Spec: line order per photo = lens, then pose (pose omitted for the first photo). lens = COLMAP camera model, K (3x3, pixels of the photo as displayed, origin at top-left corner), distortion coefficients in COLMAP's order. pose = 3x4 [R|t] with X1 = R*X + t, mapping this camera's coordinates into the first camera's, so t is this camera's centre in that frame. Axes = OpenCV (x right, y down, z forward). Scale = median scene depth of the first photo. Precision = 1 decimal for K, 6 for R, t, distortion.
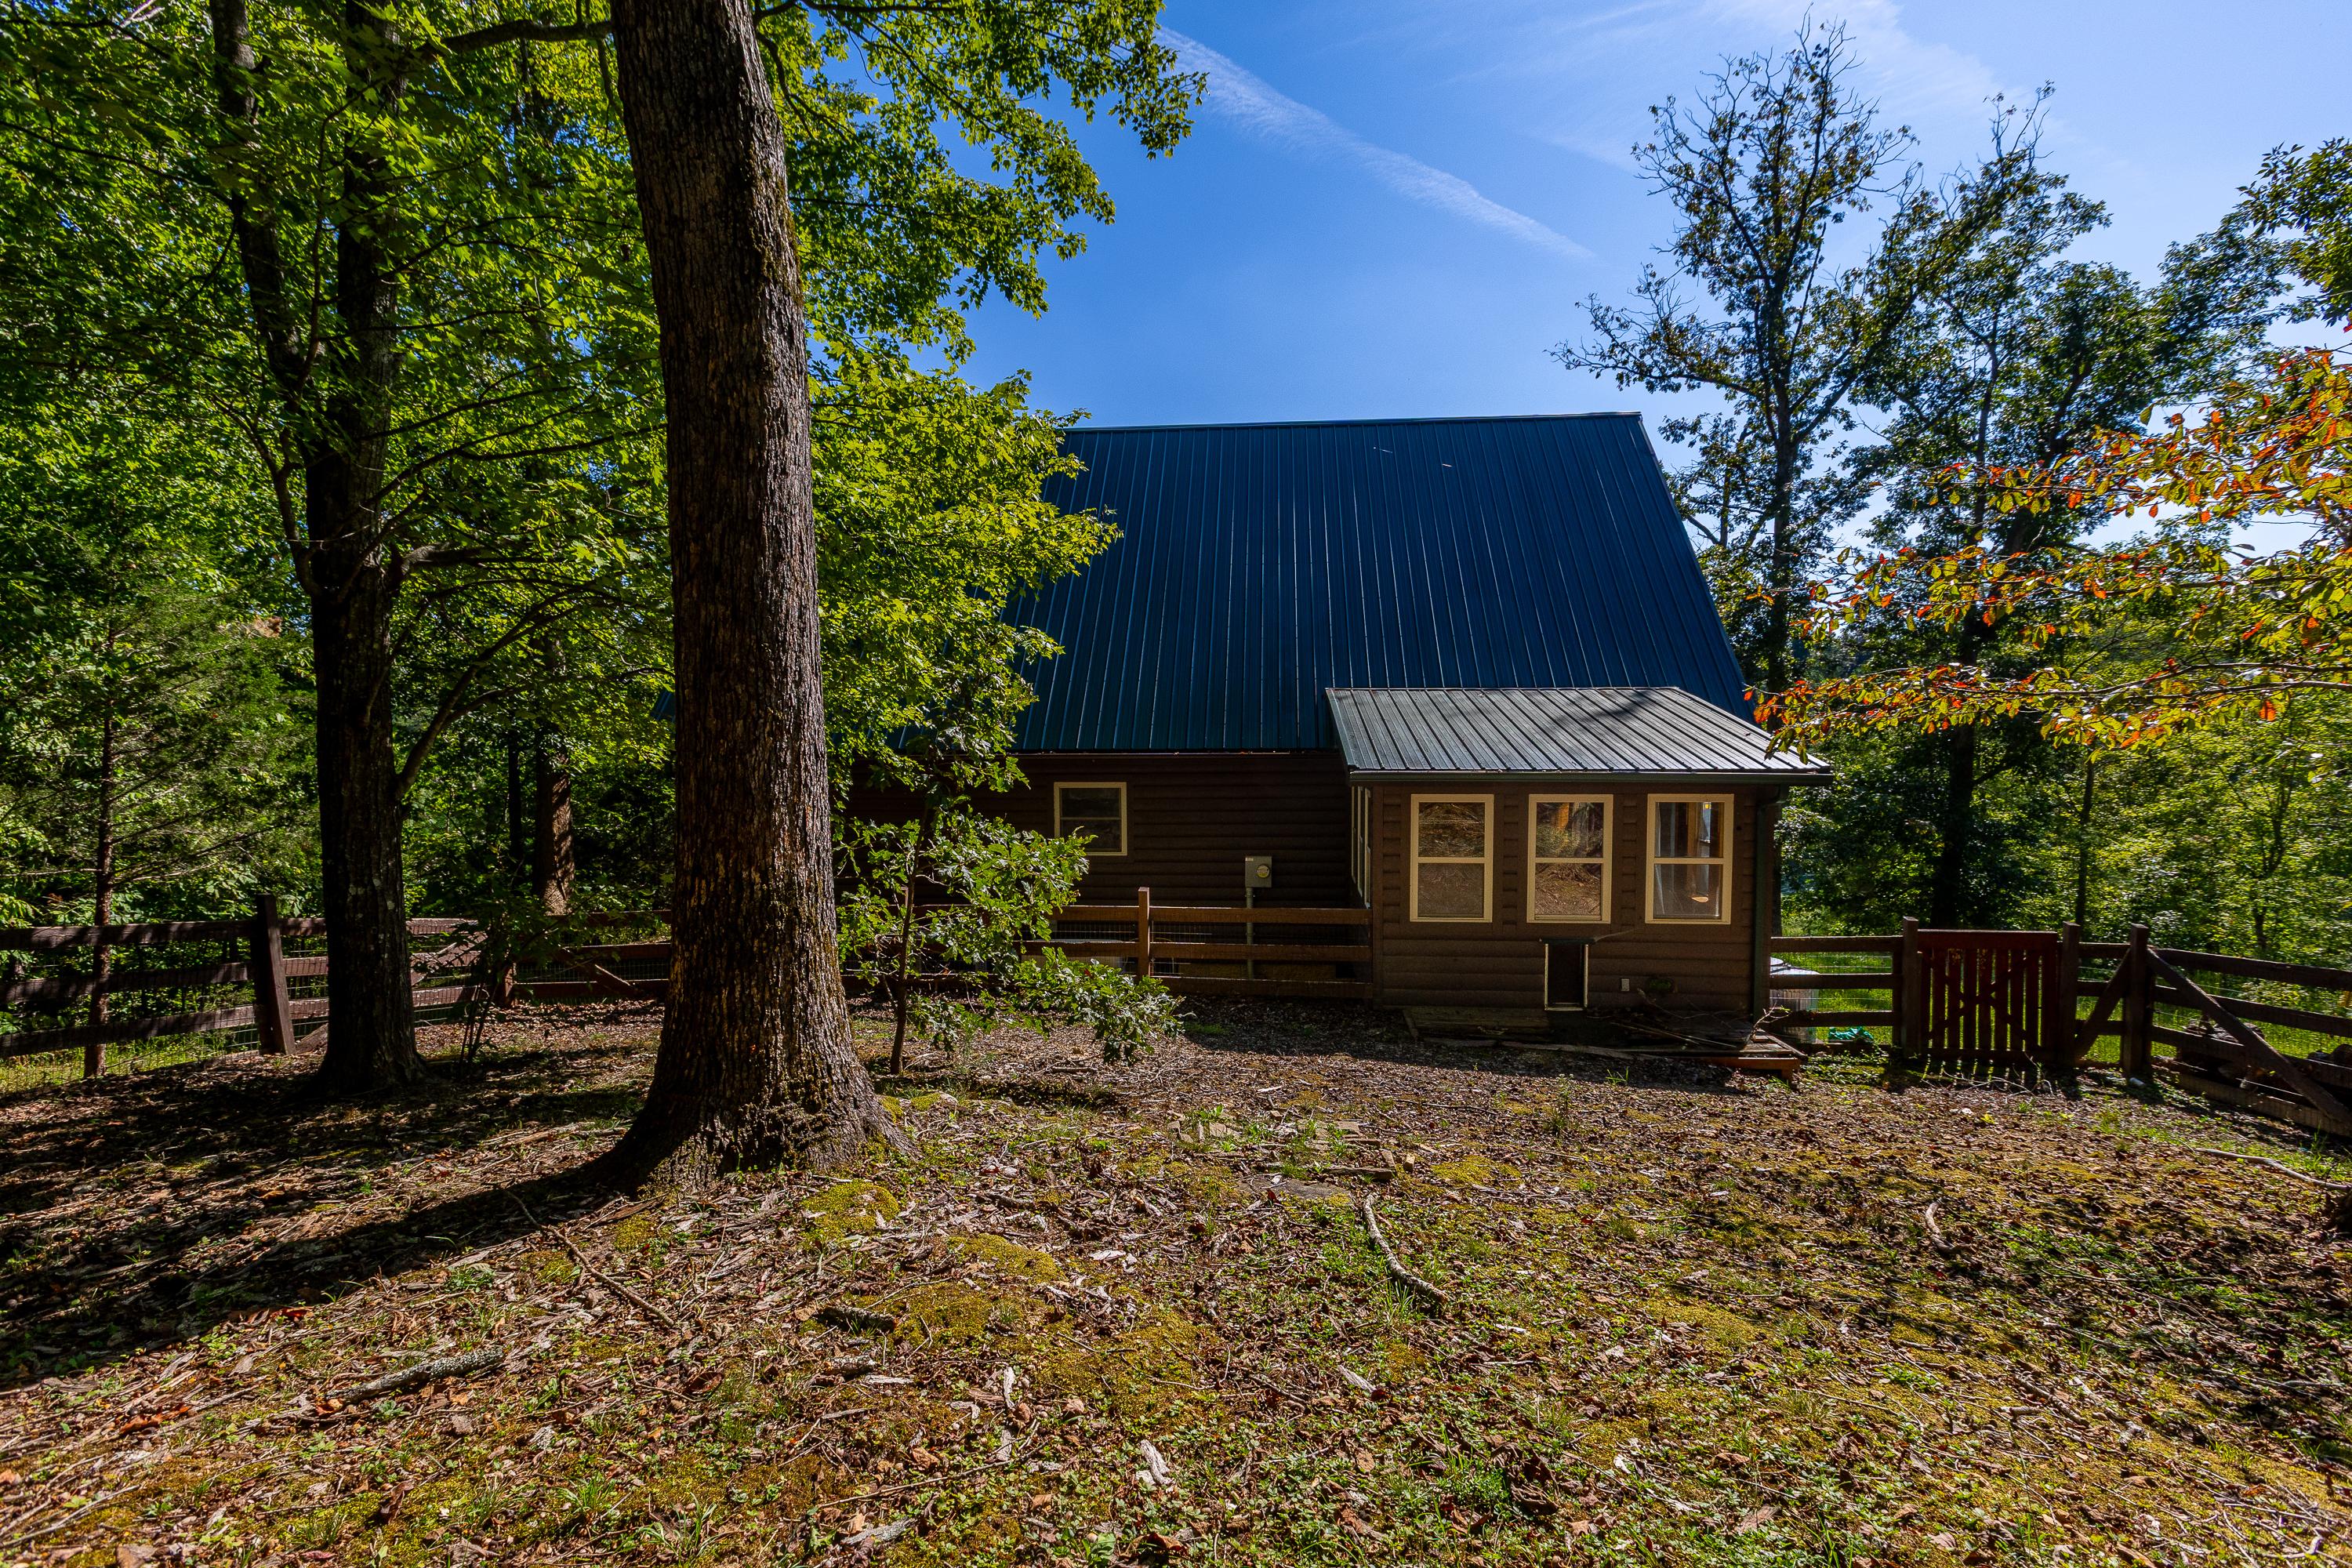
lens RADIAL K [[1052.3, 0, 1134.8], [0, 1052.3, 818.9], [0, 0, 1]] dist [0.002328, 0.000160]
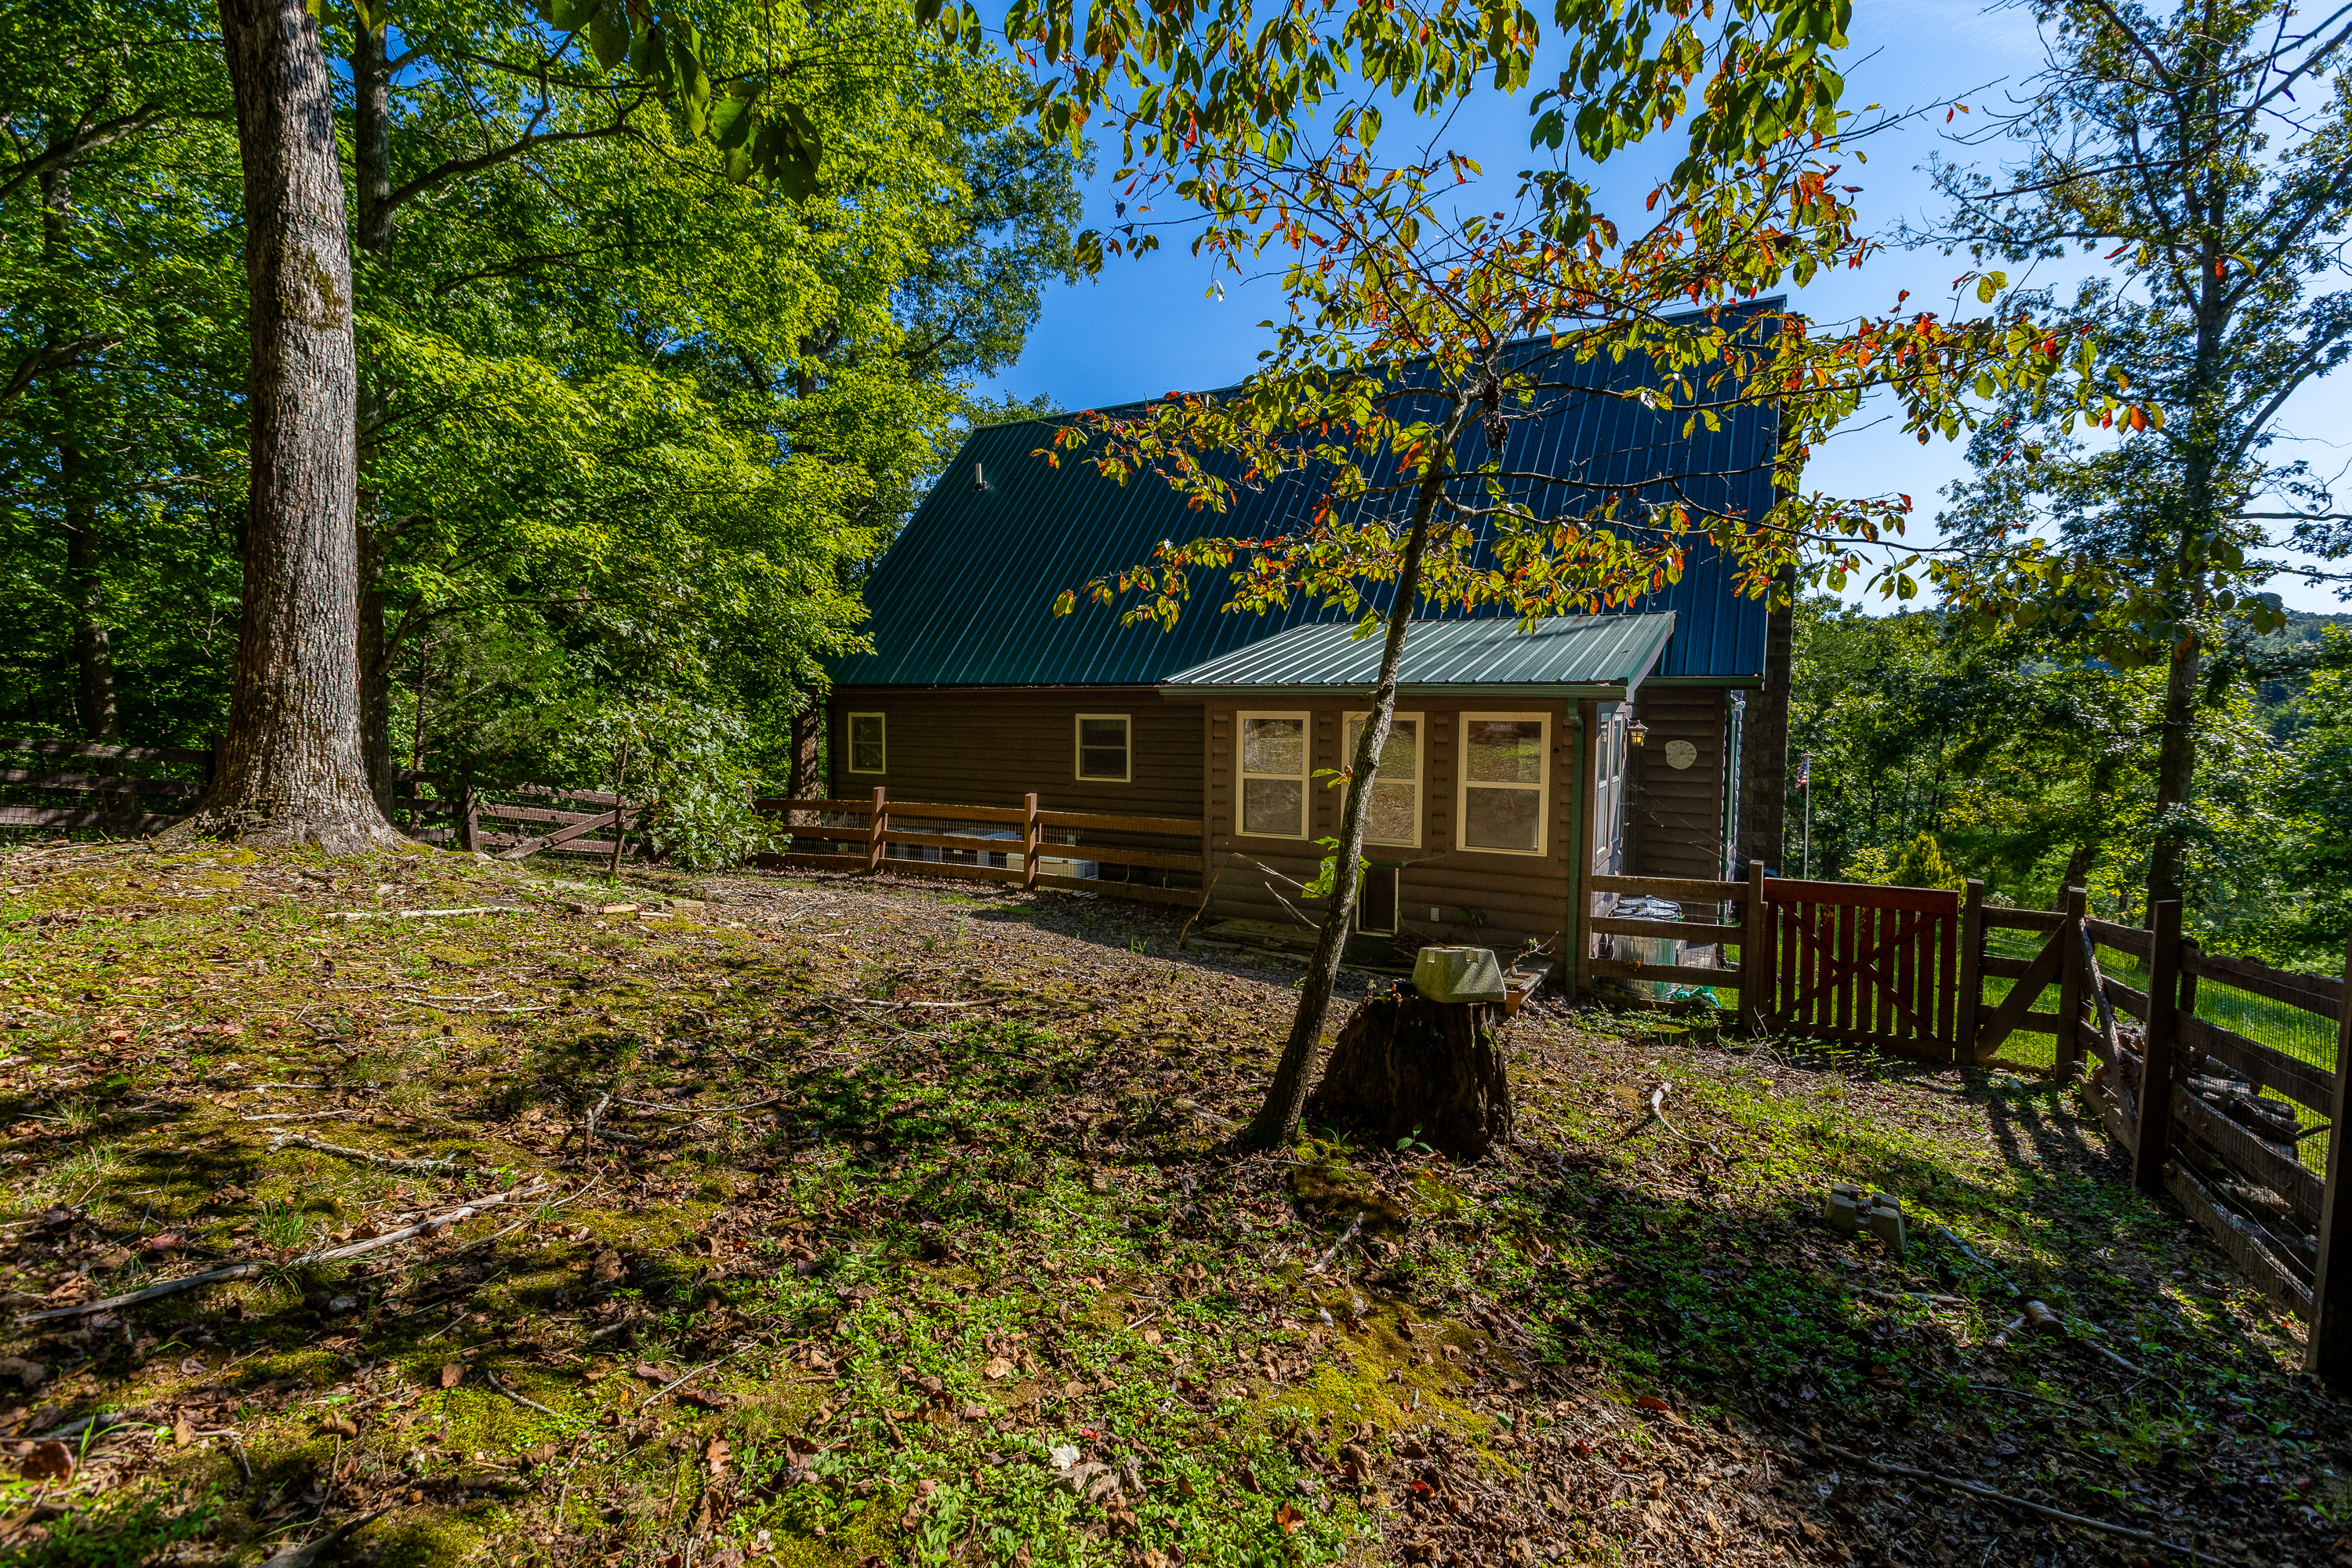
lens RADIAL K [[1052.3, 0, 1134.8], [0, 1052.3, 818.9], [0, 0, 1]] dist [0.002328, 0.000160]
pose [[0.906643, 0.056987, -0.418033, 0.613810], [-0.051852, 0.998375, 0.023644, 0.063202], [0.418701, 0.000239, 0.908124, 0.021734]]
